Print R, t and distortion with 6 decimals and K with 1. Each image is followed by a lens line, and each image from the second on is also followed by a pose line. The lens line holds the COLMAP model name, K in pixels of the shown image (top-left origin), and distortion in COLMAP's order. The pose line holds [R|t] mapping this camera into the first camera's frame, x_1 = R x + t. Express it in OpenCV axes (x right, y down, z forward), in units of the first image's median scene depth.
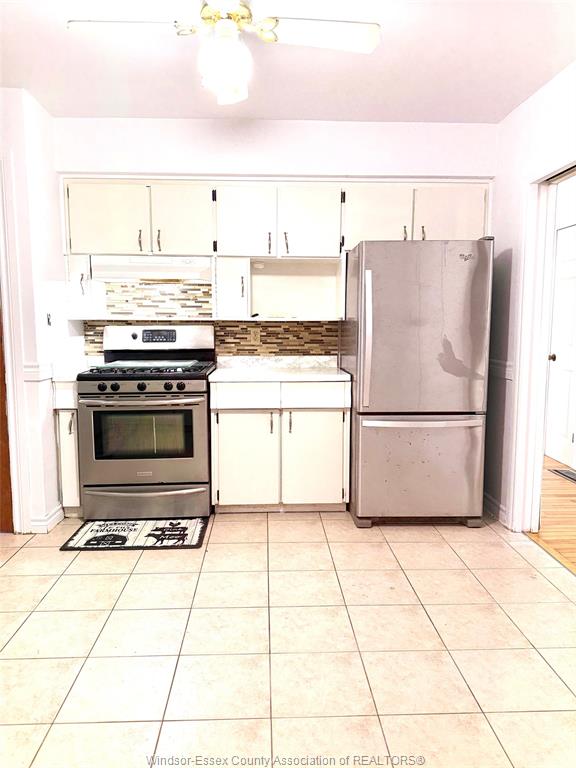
lens RADIAL K [[542.9, 0, 287.8], [0, 542.9, 384.0], [0, 0, 1]] dist [-0.002185, -0.000554]
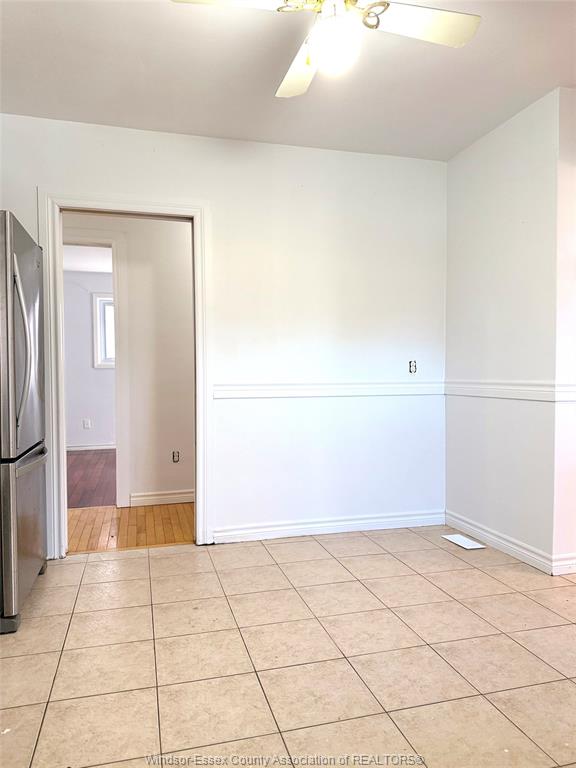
lens RADIAL K [[542.9, 0, 286.9], [0, 542.9, 384.9], [0, 0, 1]] dist [-0.002185, -0.000554]
pose [[-0.226755, -0.023256, 0.973674, -0.667953], [0.115278, 0.992047, 0.050542, -0.036360], [-0.967105, 0.123704, -0.222271, 0.888388]]
